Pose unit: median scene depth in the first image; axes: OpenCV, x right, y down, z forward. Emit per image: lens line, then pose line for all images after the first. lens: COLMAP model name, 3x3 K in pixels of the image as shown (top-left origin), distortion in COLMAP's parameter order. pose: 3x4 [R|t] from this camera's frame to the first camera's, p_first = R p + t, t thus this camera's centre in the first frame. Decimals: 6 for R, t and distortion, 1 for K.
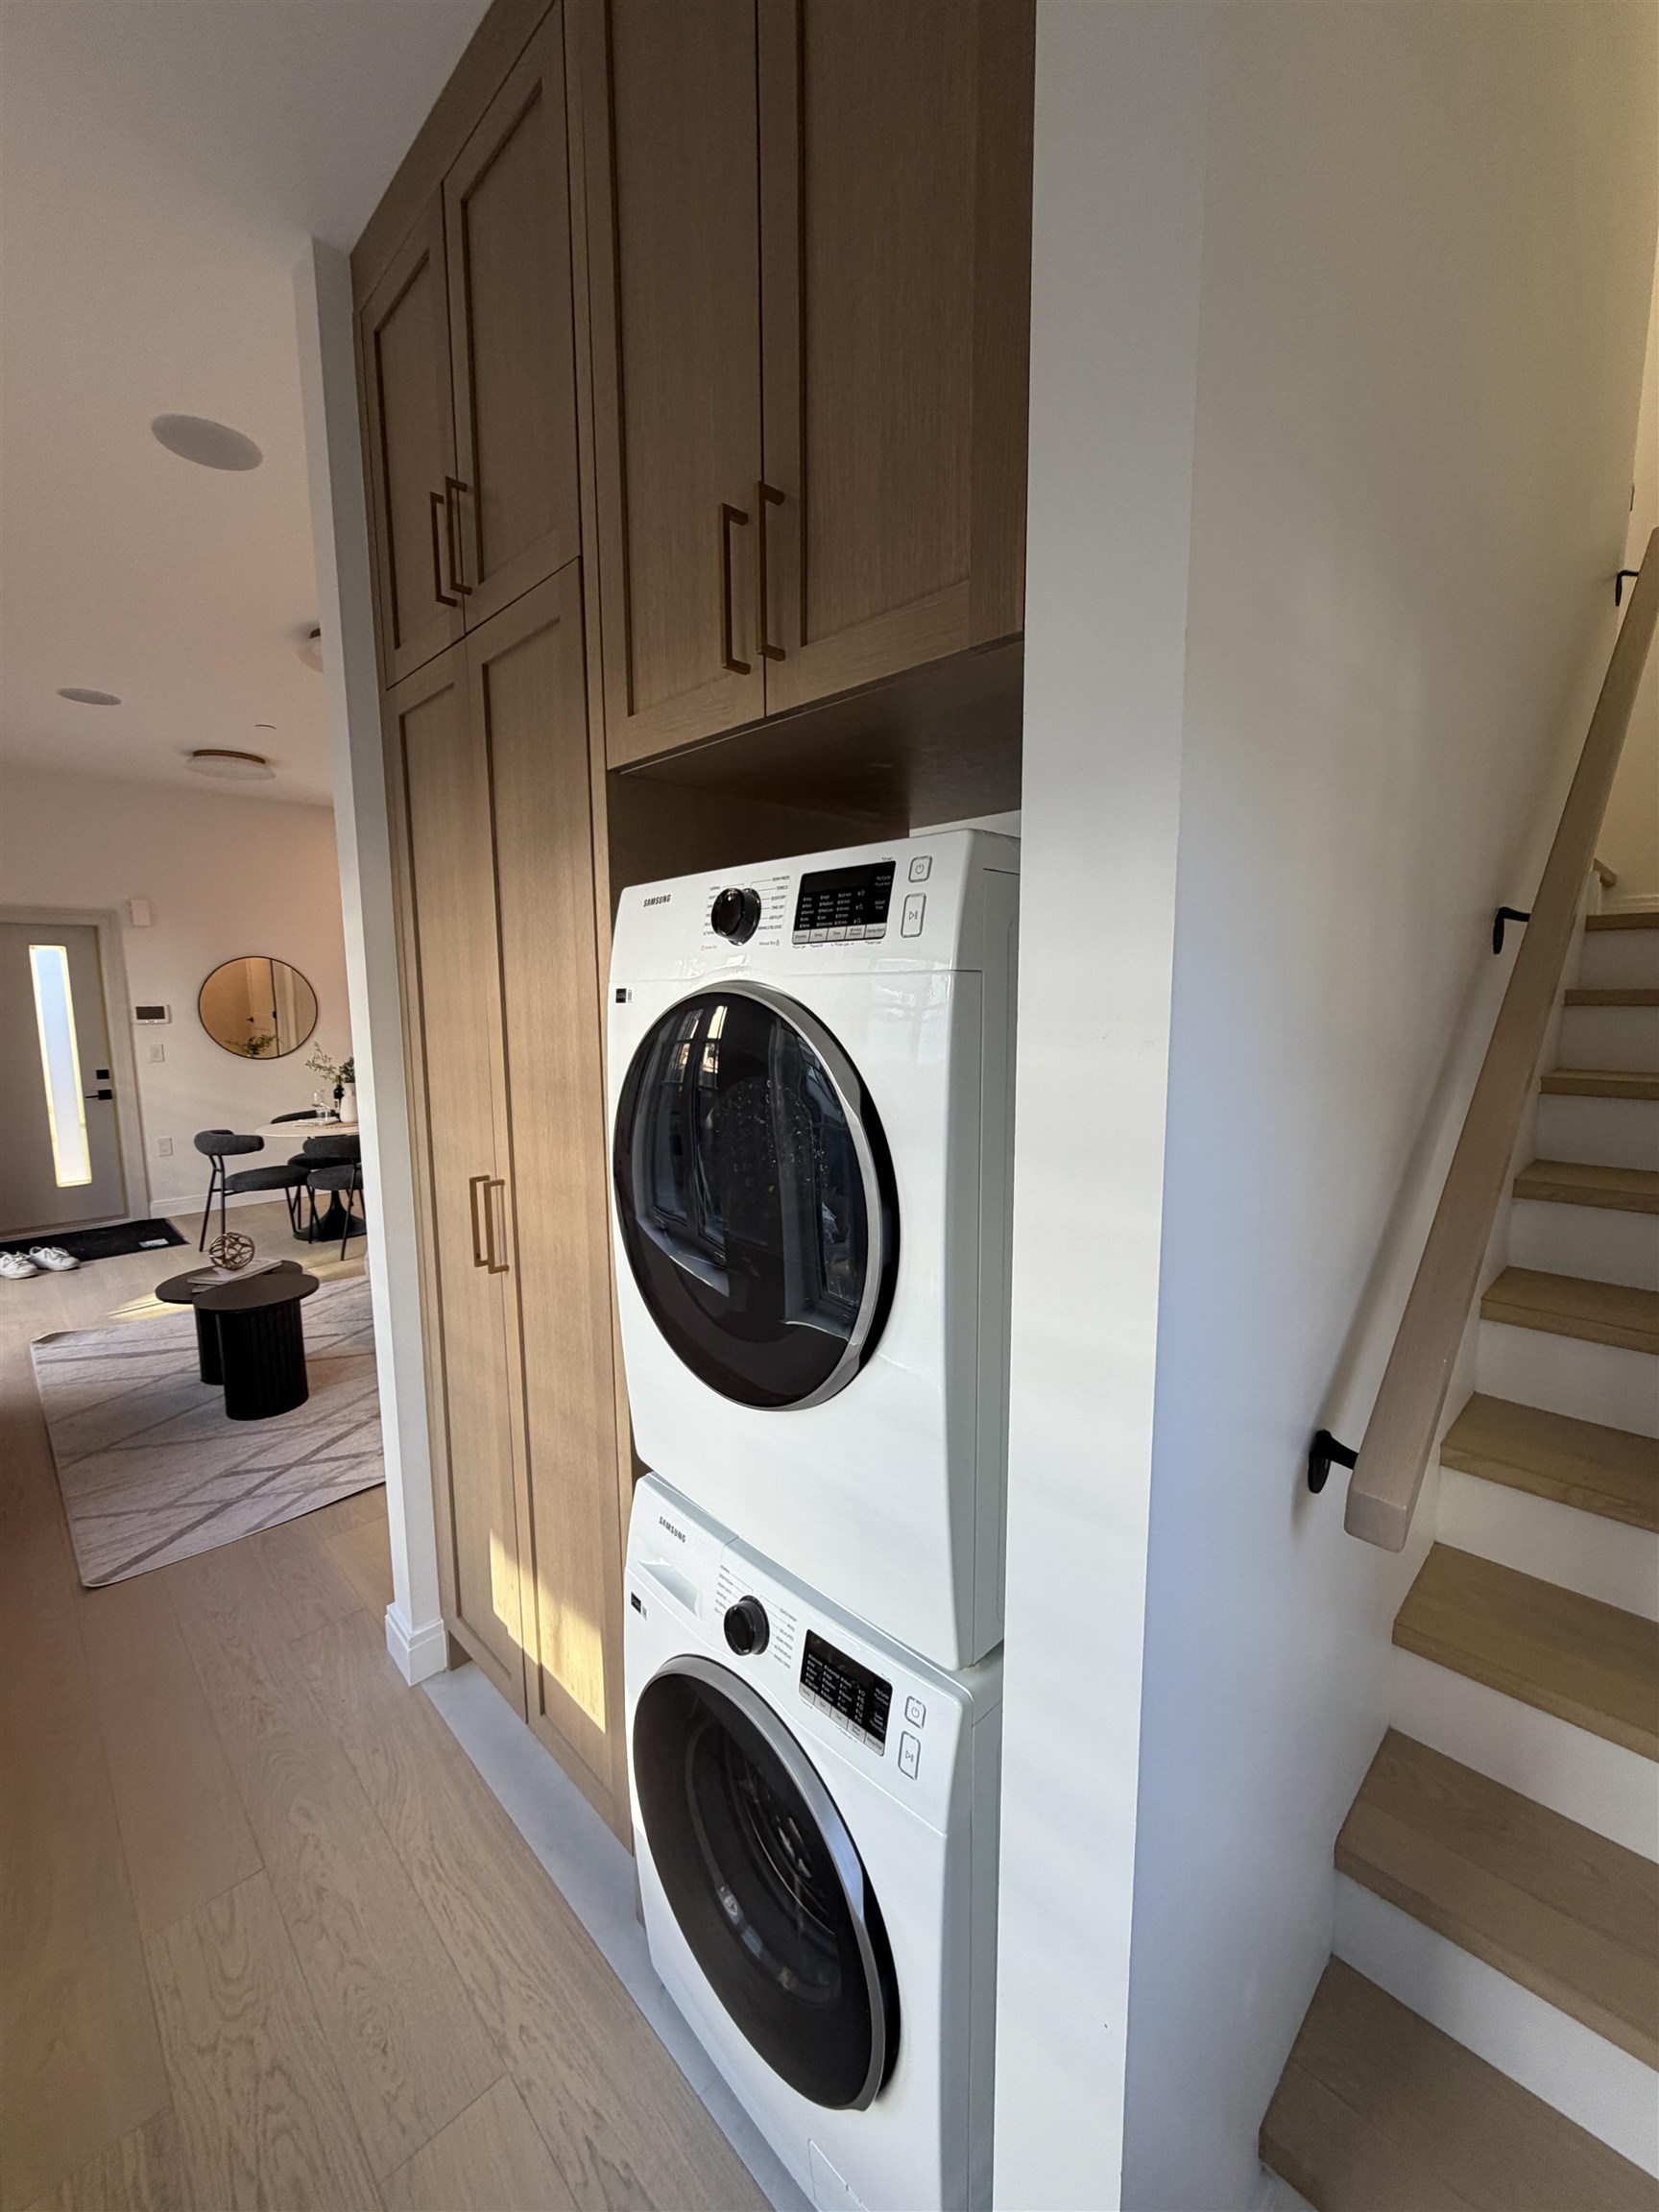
lens RADIAL K [[880.4, 0, 824.4], [0, 880.4, 1101.1], [0, 0, 1]] dist [-0.000946, -0.000239]
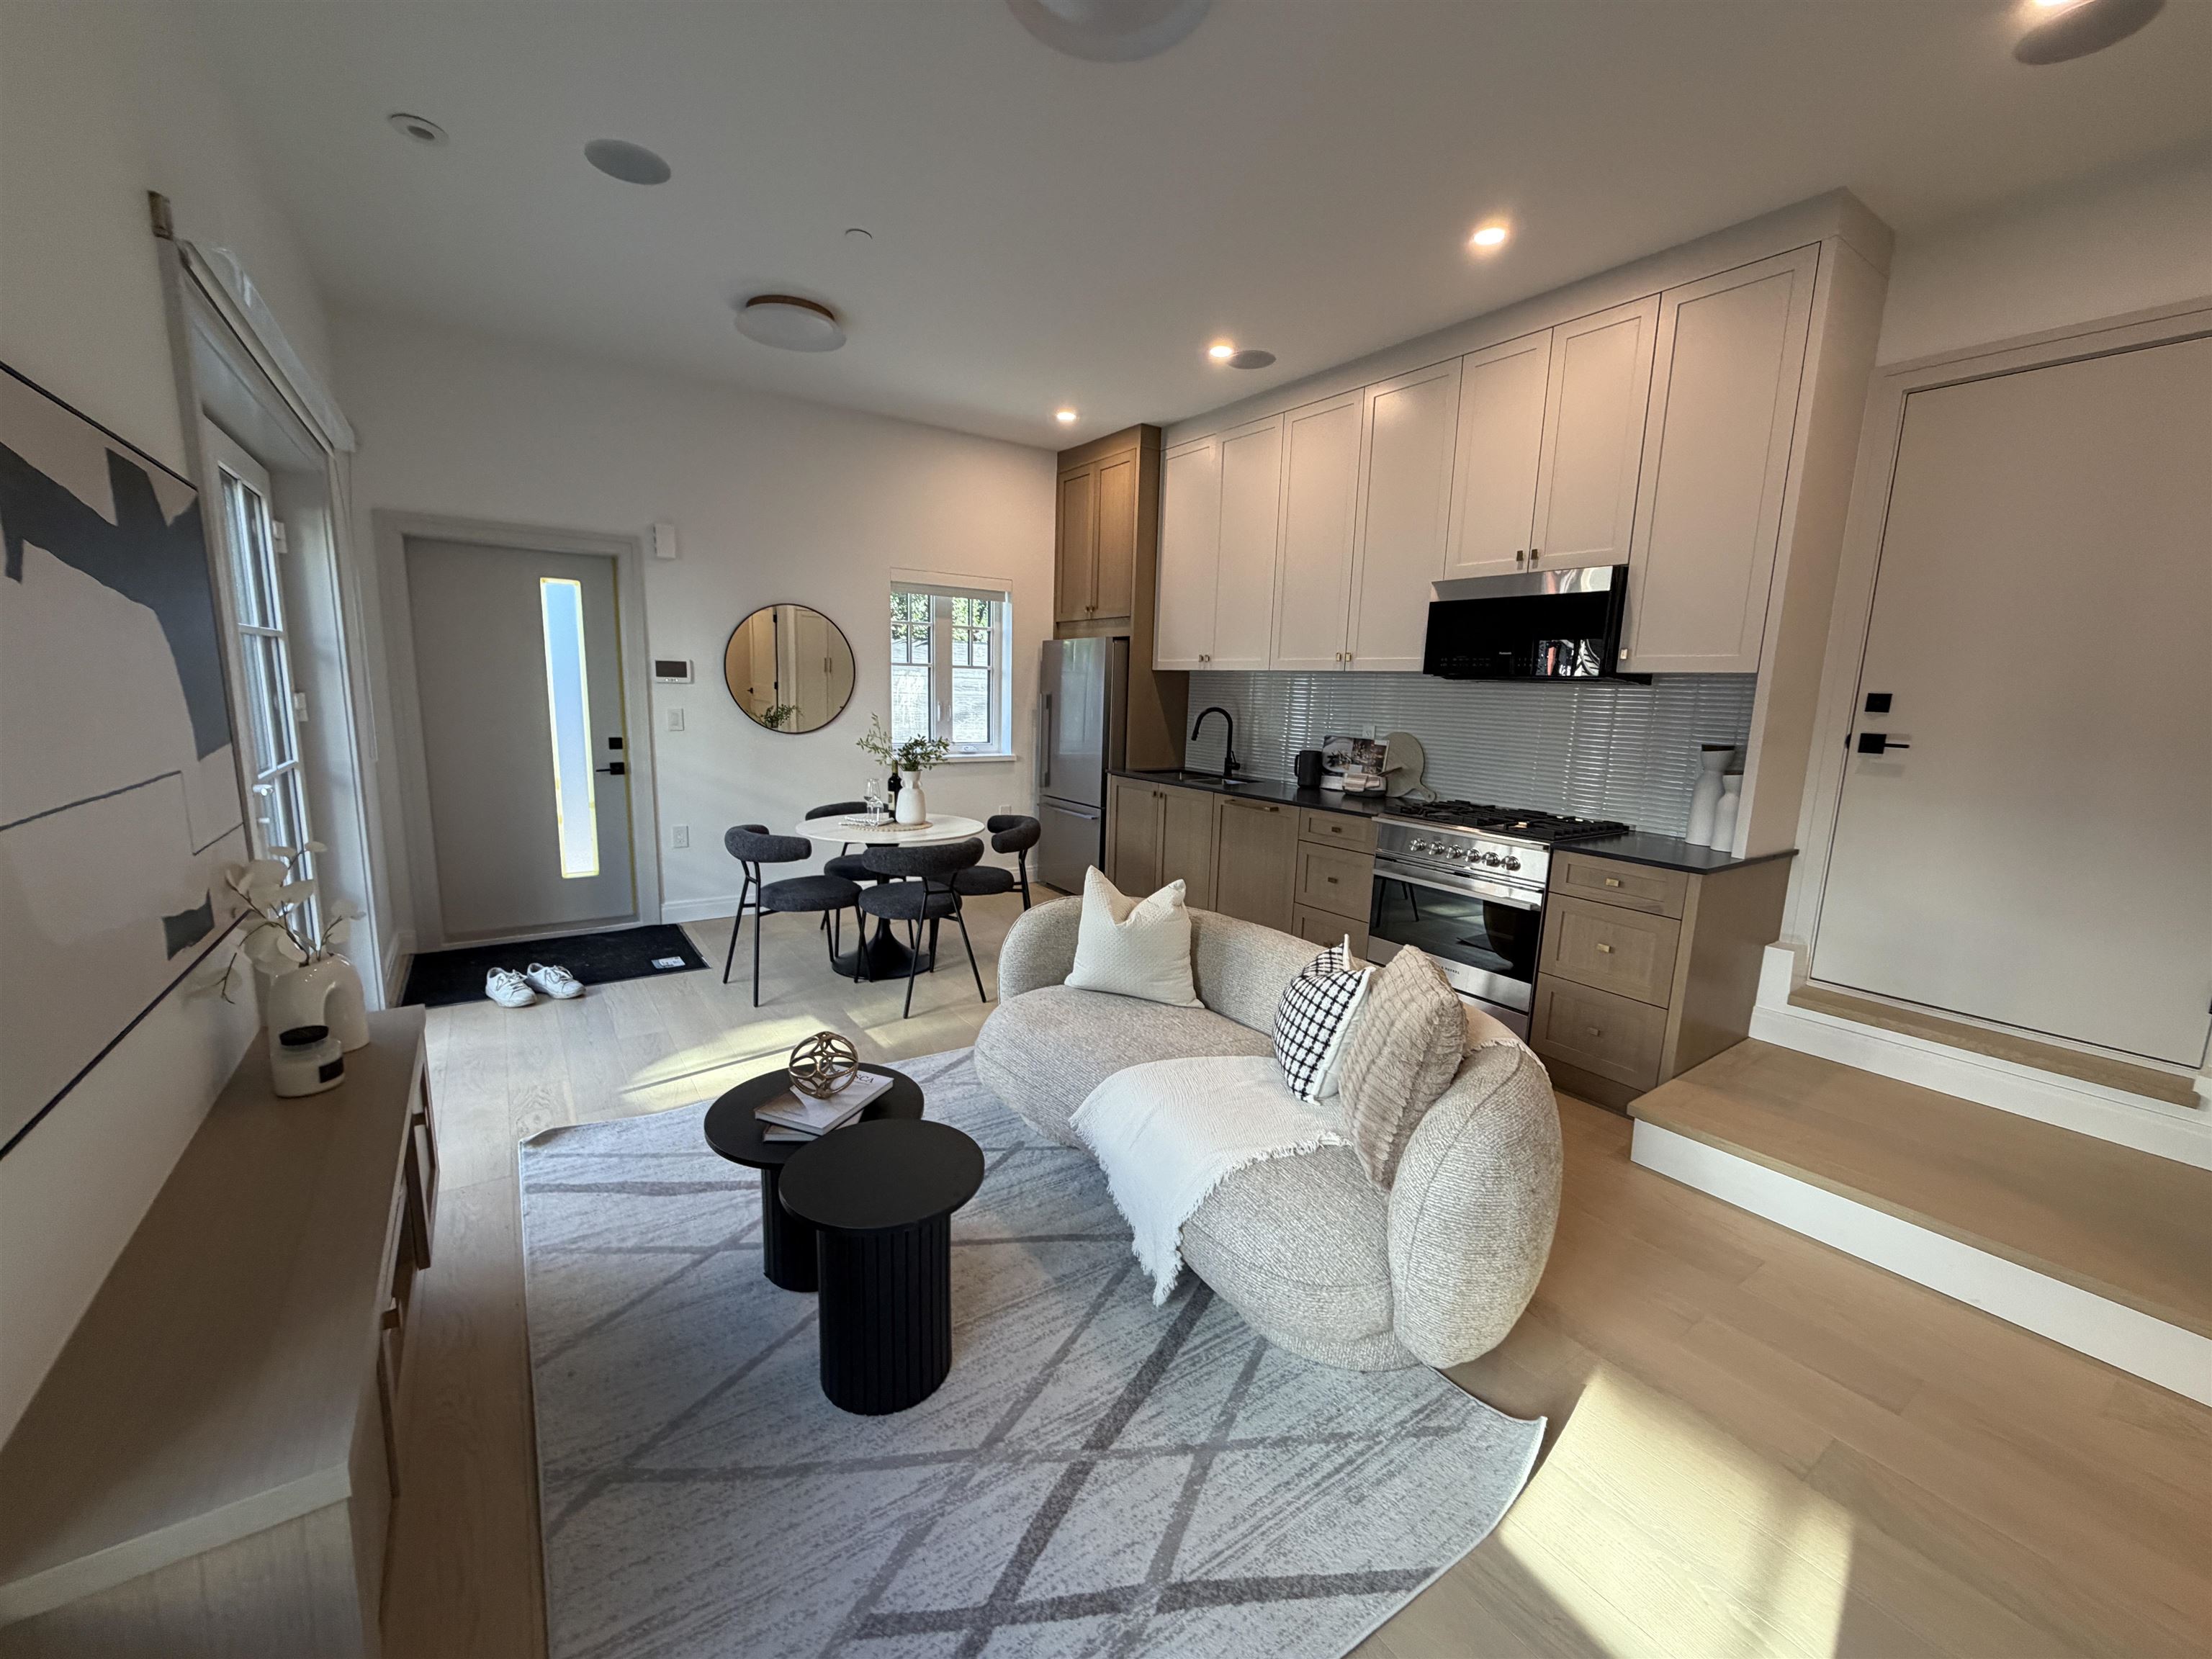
lens RADIAL K [[880.4, 0, 1101.3], [0, 880.4, 831.3], [0, 0, 1]] dist [-0.000946, -0.000239]
pose [[0.983891, 0.065318, -0.166412, -0.268019], [-0.058503, 0.997248, 0.045534, -0.013995], [0.168928, -0.035064, 0.985004, 0.306039]]
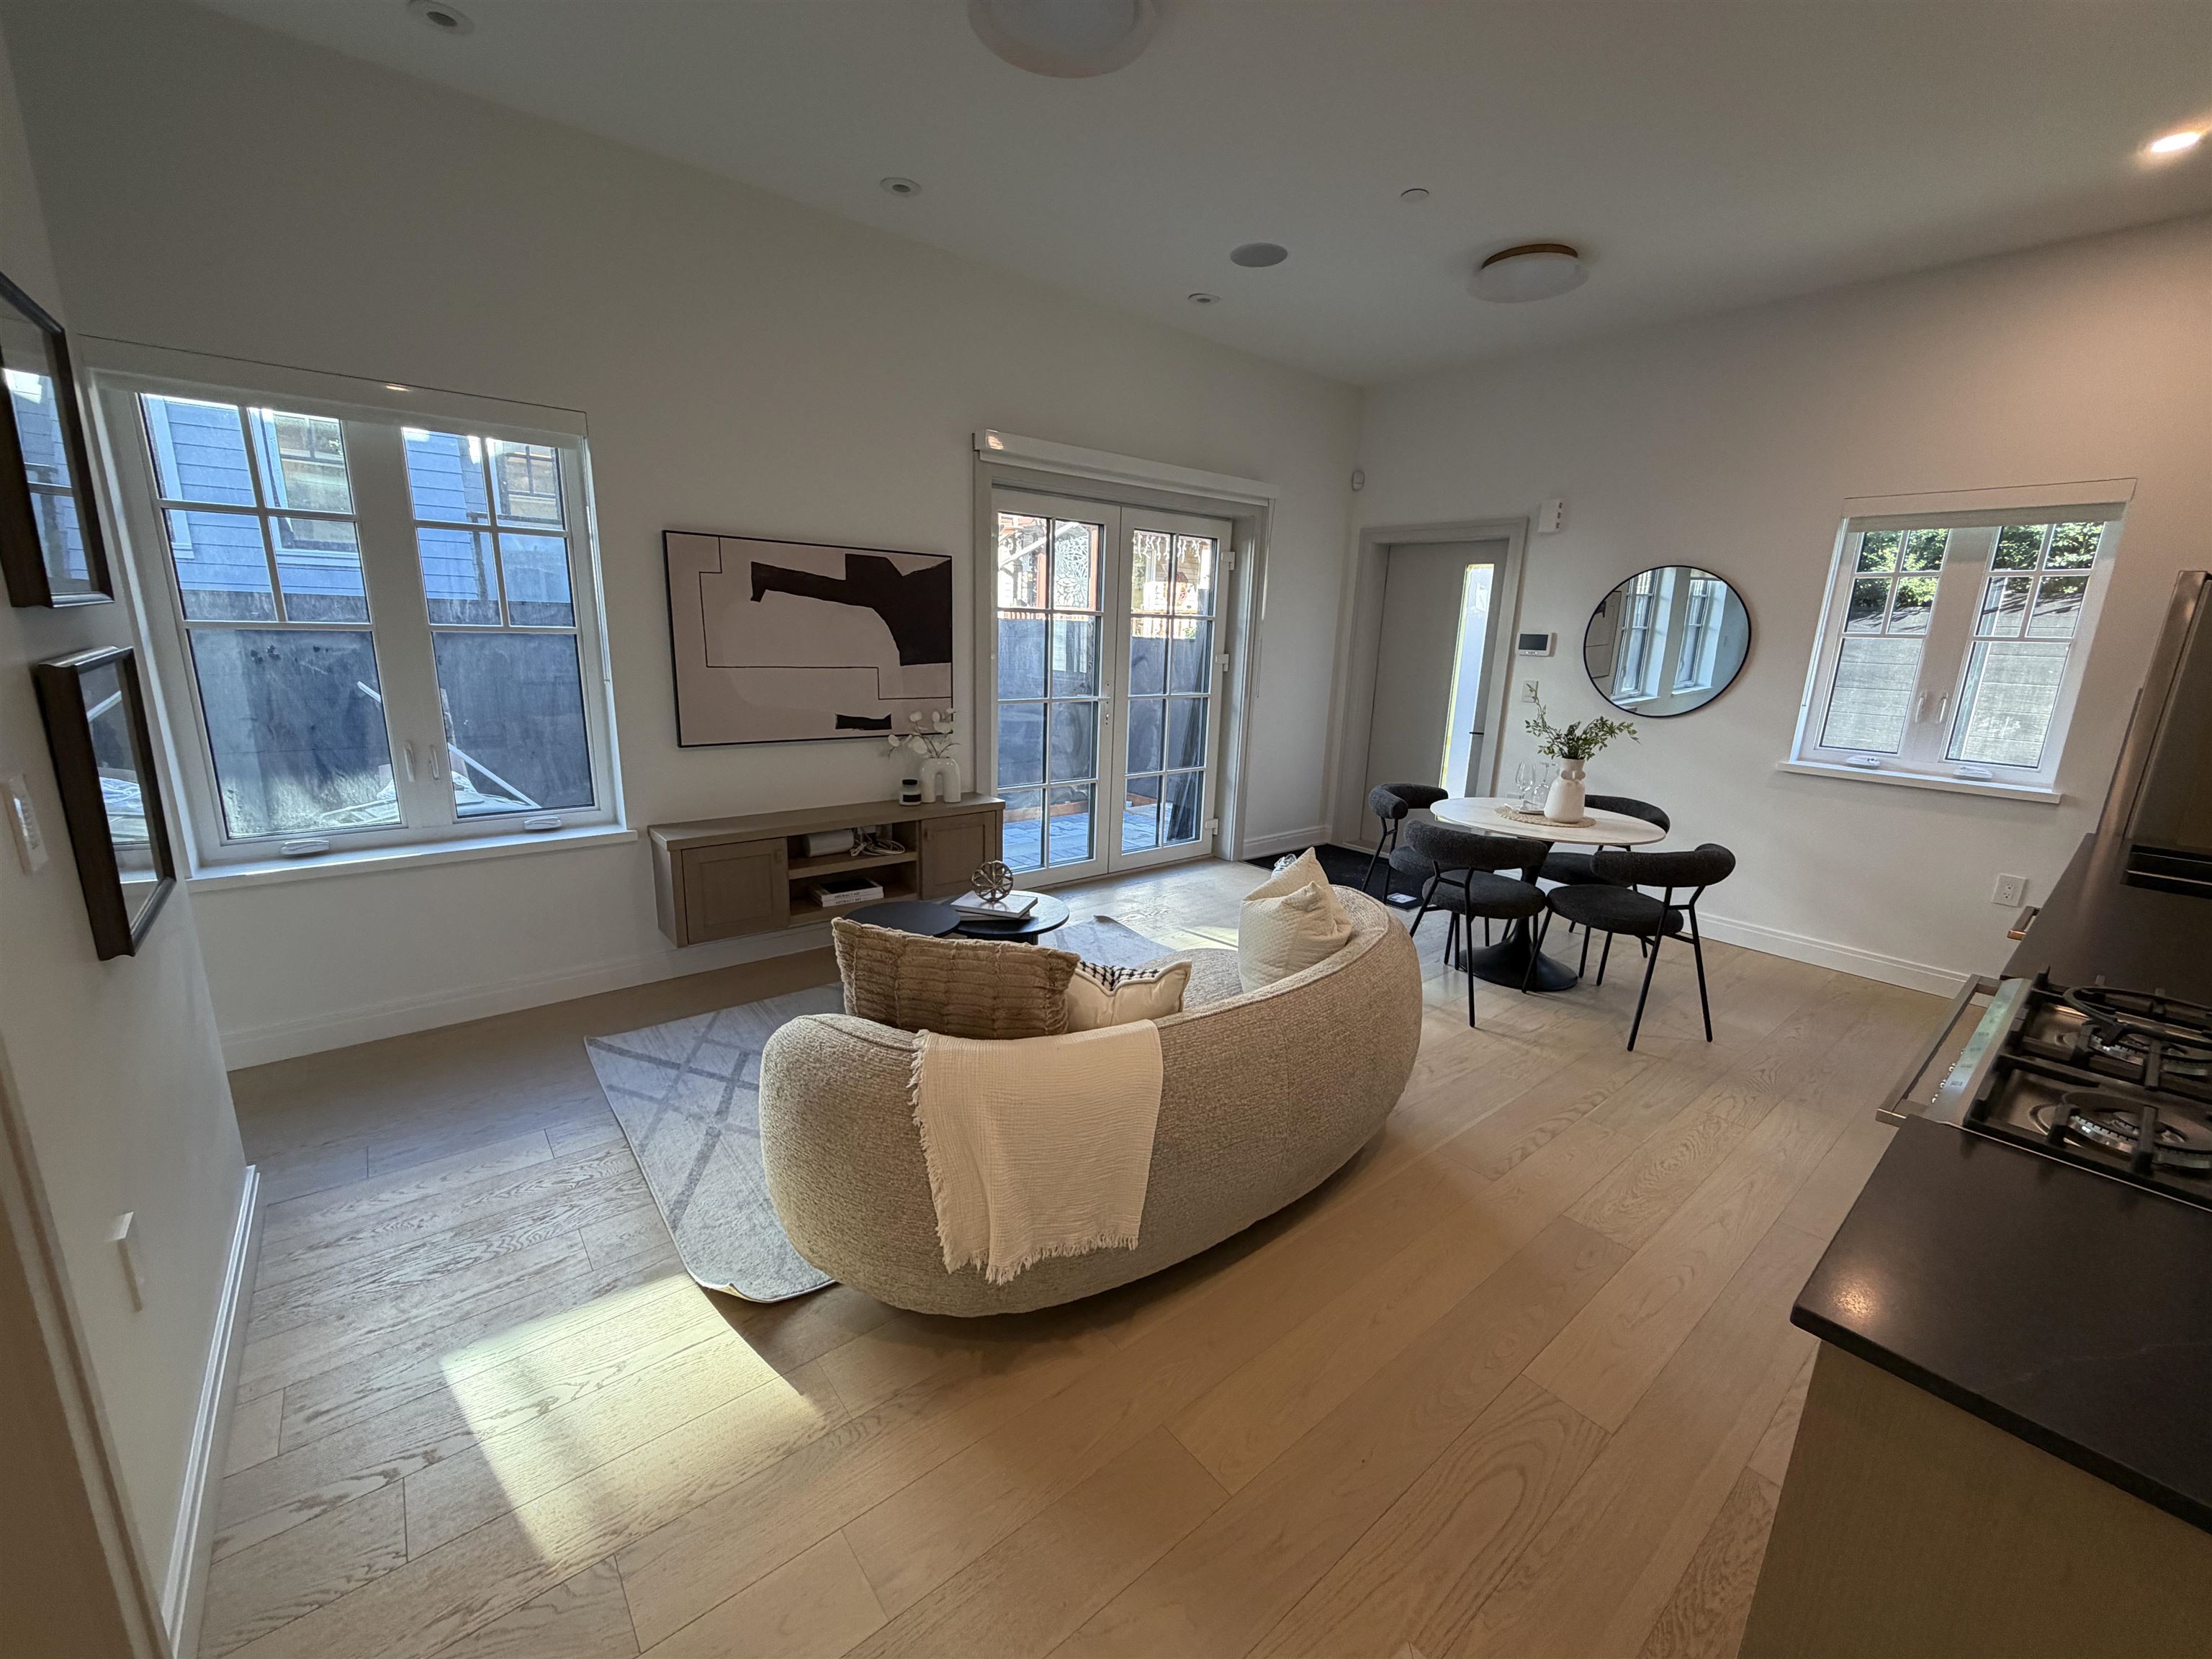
lens RADIAL K [[880.4, 0, 1101.3], [0, 880.4, 831.3], [0, 0, 1]] dist [-0.000946, -0.000239]
pose [[-0.093213, 0.229646, -0.968800, 0.127561], [-0.148836, 0.958889, 0.241617, -0.078278], [0.984459, 0.166715, -0.055201, 0.763257]]
